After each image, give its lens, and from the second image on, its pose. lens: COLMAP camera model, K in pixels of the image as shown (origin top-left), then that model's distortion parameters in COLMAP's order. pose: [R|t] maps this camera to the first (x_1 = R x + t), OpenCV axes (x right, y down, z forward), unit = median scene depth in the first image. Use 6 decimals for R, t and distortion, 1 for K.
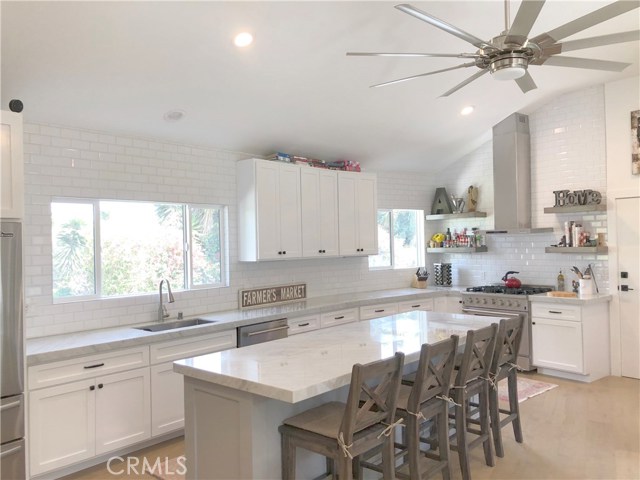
lens RADIAL K [[518.9, 0, 320.0], [0, 518.9, 240.0], [0, 0, 1]] dist [0.122283, -0.196323]
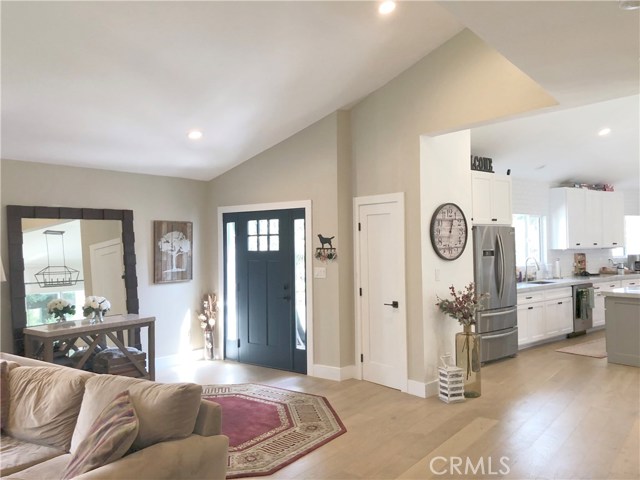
lens RADIAL K [[518.9, 0, 320.0], [0, 518.9, 240.0], [0, 0, 1]] dist [0.122283, -0.196323]
pose [[0.987664, 0.009374, -0.156304, -0.613424], [-0.008139, 0.999930, 0.008534, 0.004233], [0.156373, -0.007157, 0.987672, -0.758883]]
